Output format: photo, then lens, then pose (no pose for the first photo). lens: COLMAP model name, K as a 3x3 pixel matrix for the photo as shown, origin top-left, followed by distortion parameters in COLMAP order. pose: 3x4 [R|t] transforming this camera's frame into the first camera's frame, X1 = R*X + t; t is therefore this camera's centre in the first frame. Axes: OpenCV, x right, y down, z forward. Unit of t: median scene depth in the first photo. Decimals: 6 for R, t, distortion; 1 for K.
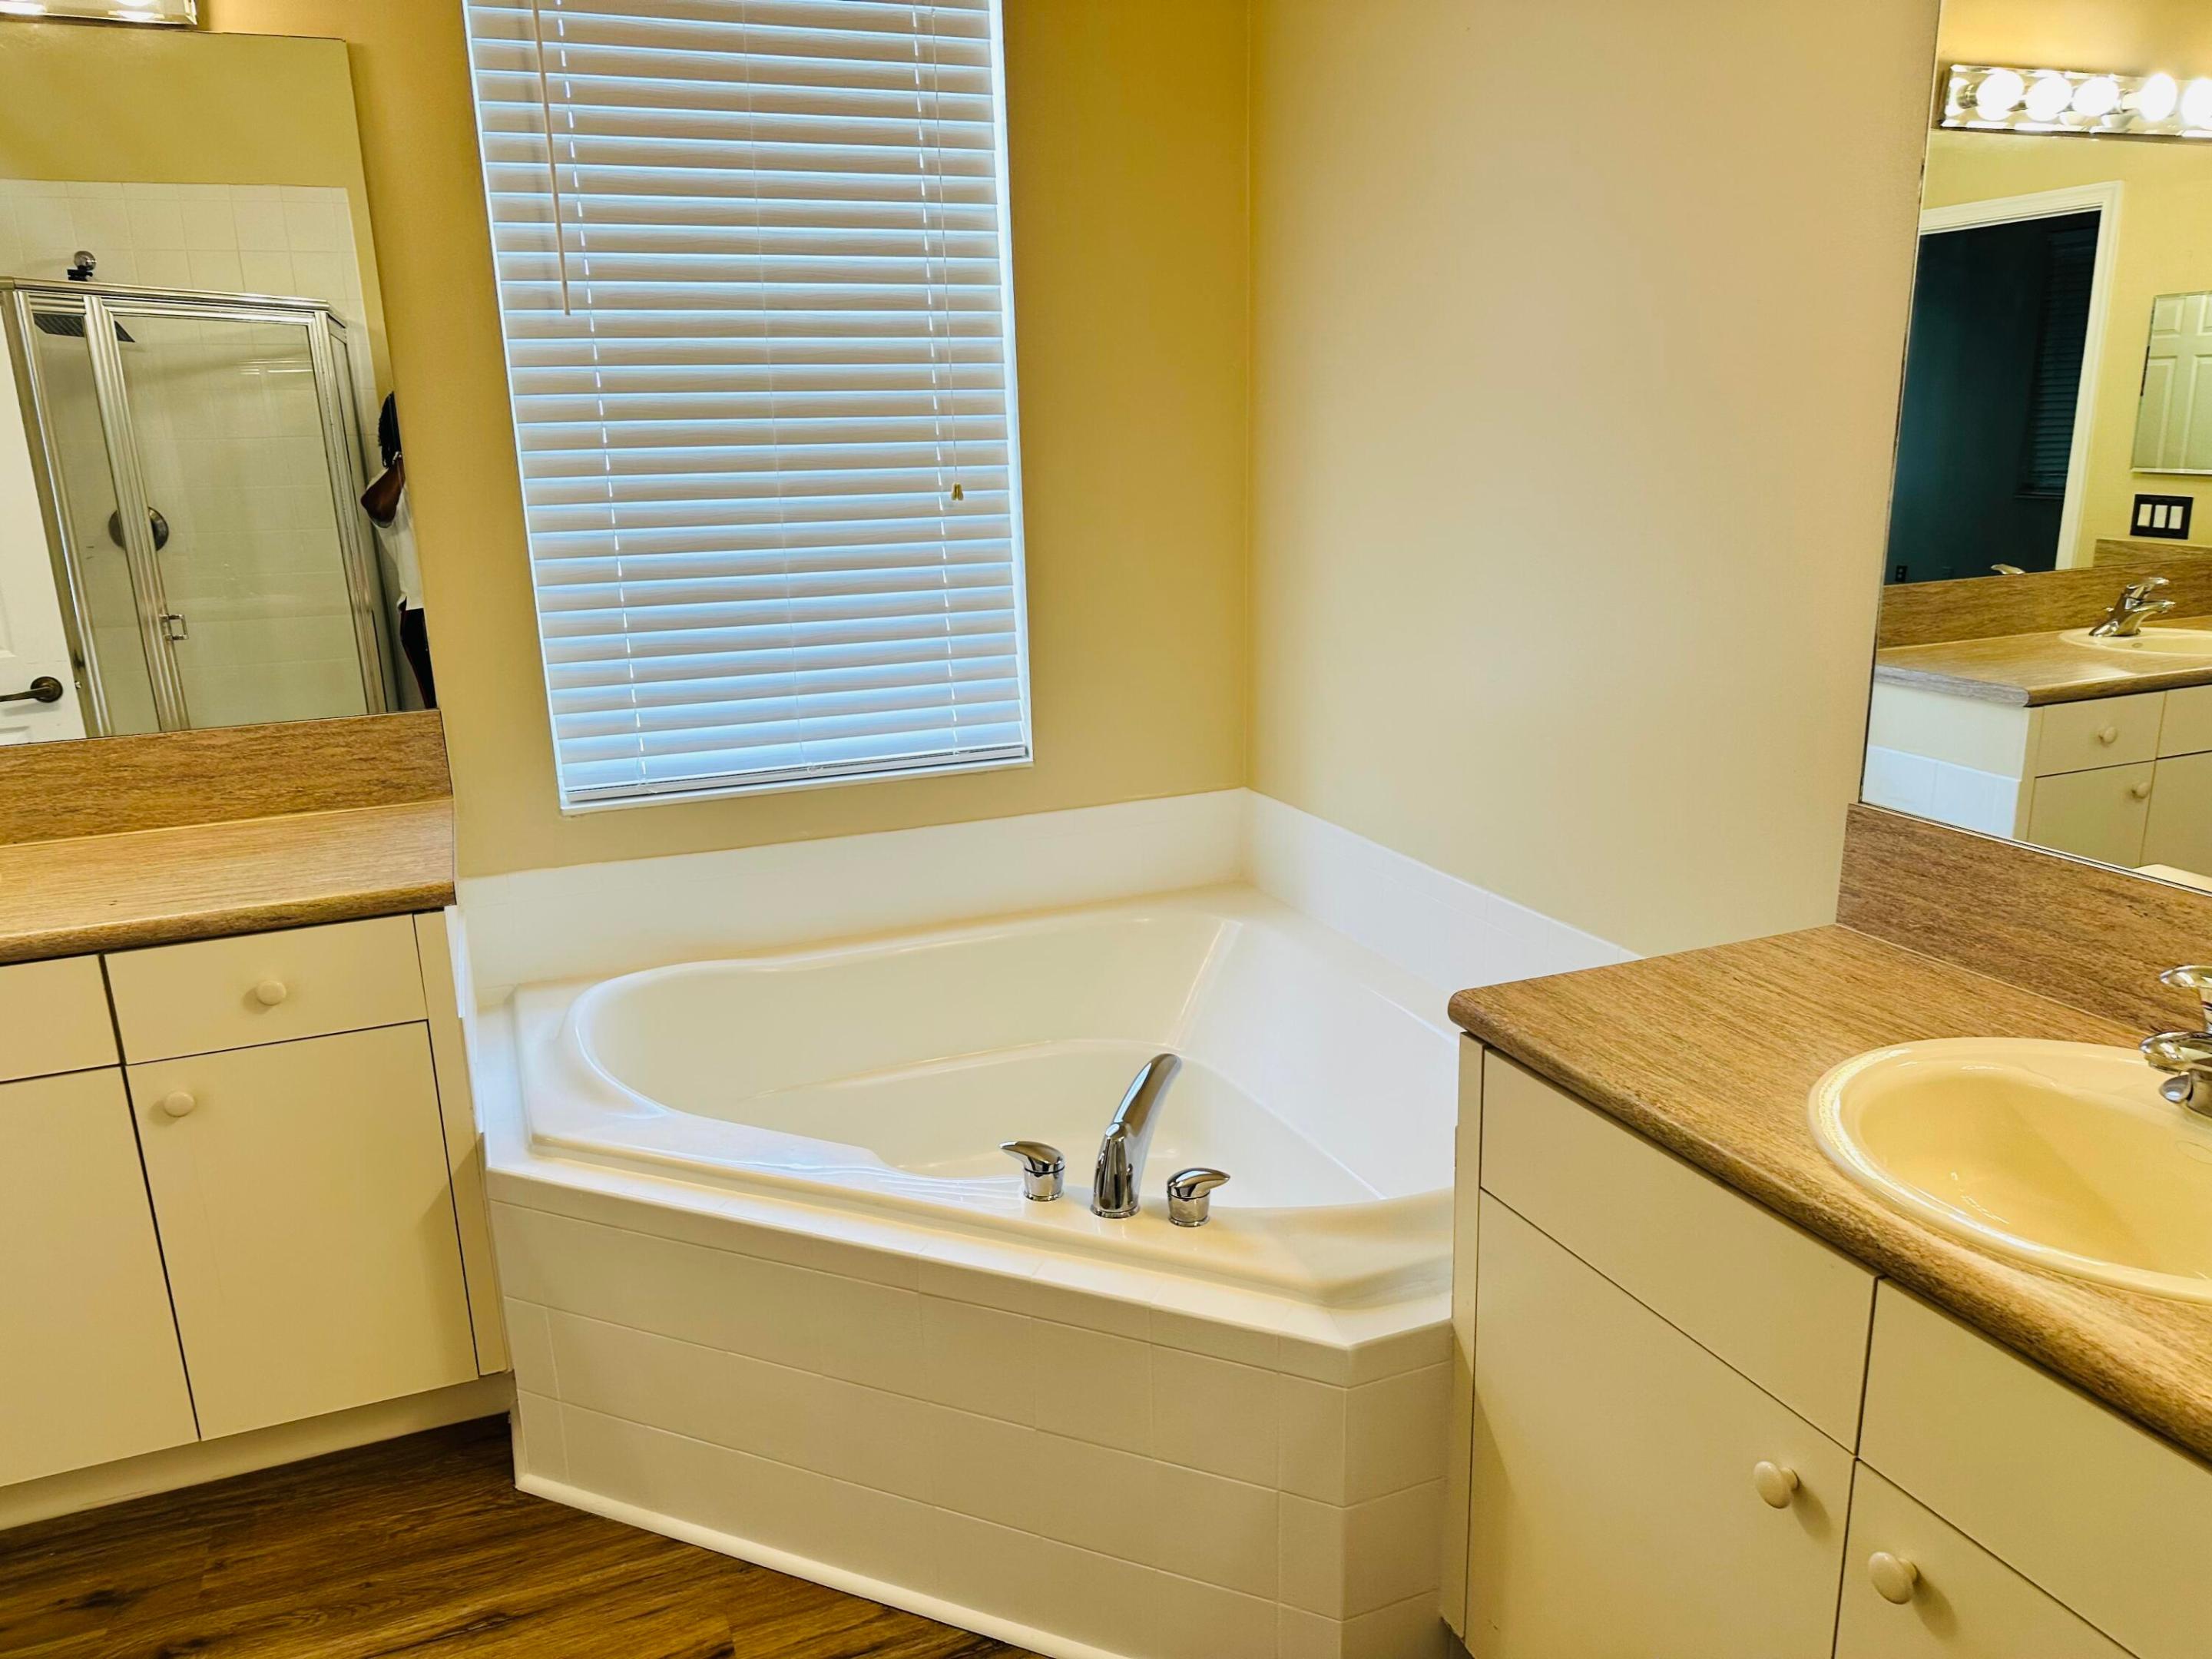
lens RADIAL K [[1542.6, 0, 1103.7], [0, 1542.6, 829.4], [0, 0, 1]] dist [0.080824, -0.089208]
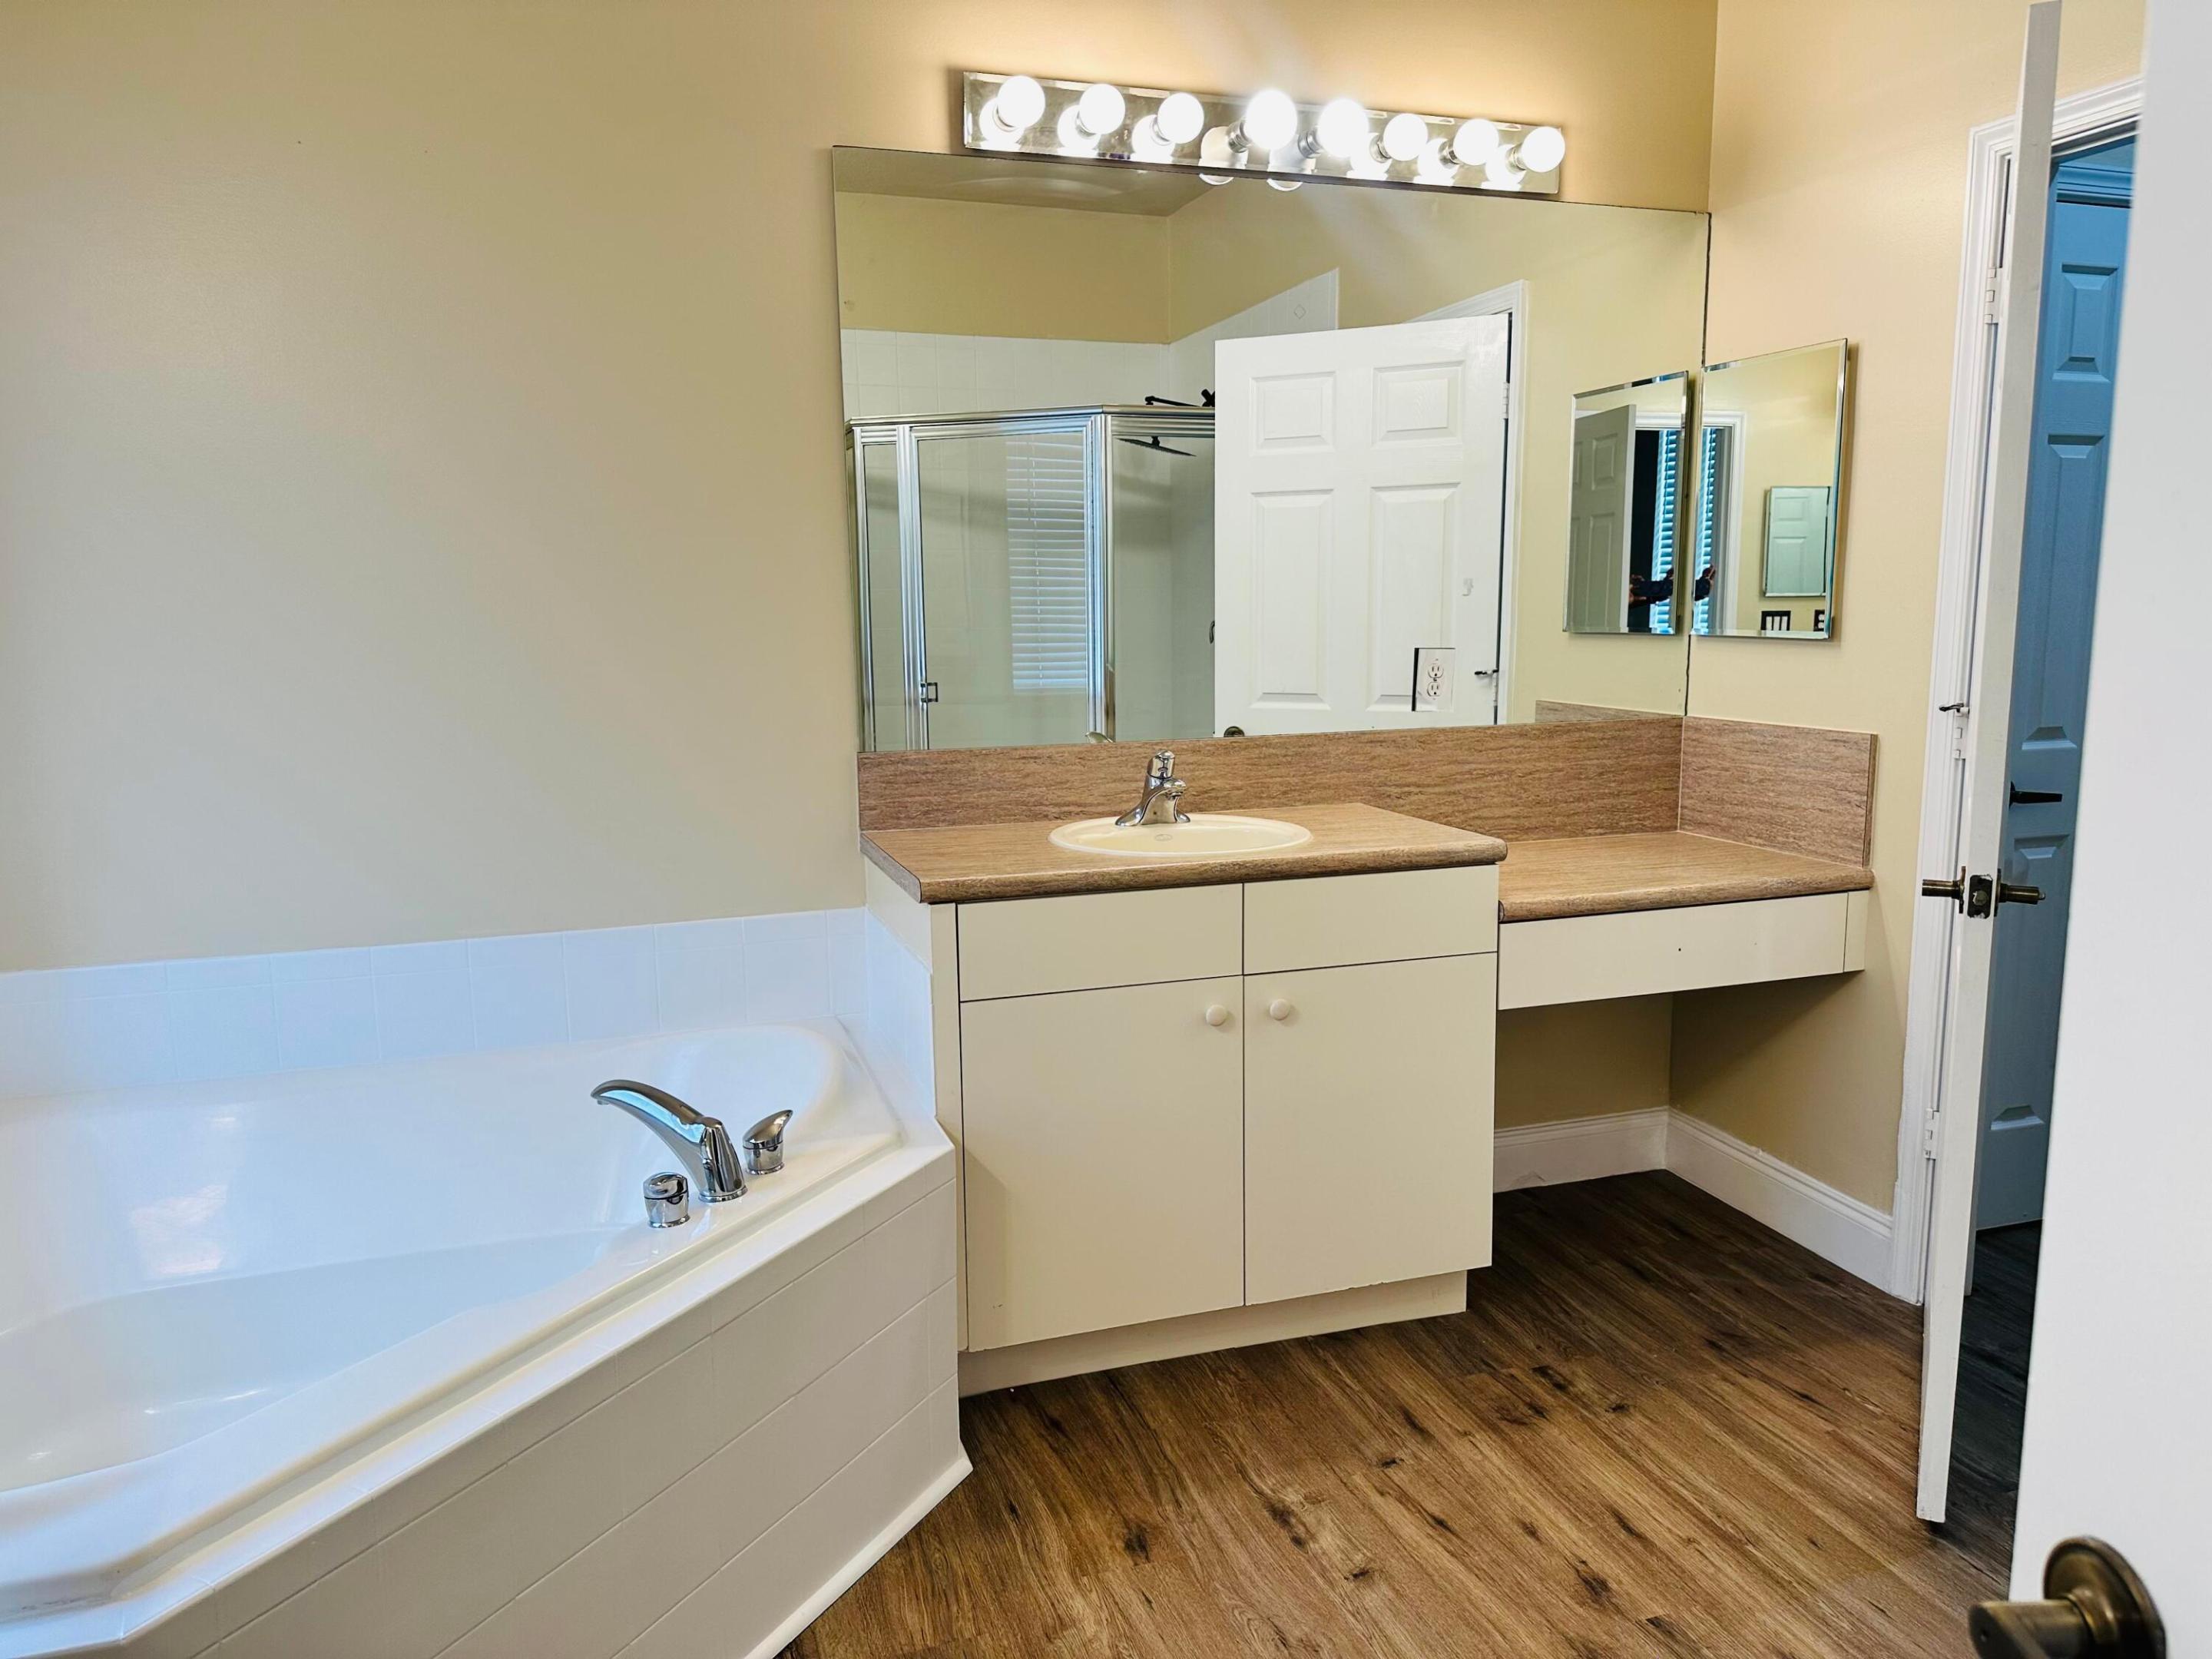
lens RADIAL K [[1542.6, 0, 1106.7], [0, 1542.6, 827.0], [0, 0, 1]] dist [0.080824, -0.089208]
pose [[0.091023, -0.128508, 0.987522, -1.208962], [0.263034, 0.959525, 0.100620, -0.041764], [-0.960483, 0.250594, 0.121140, 0.662866]]
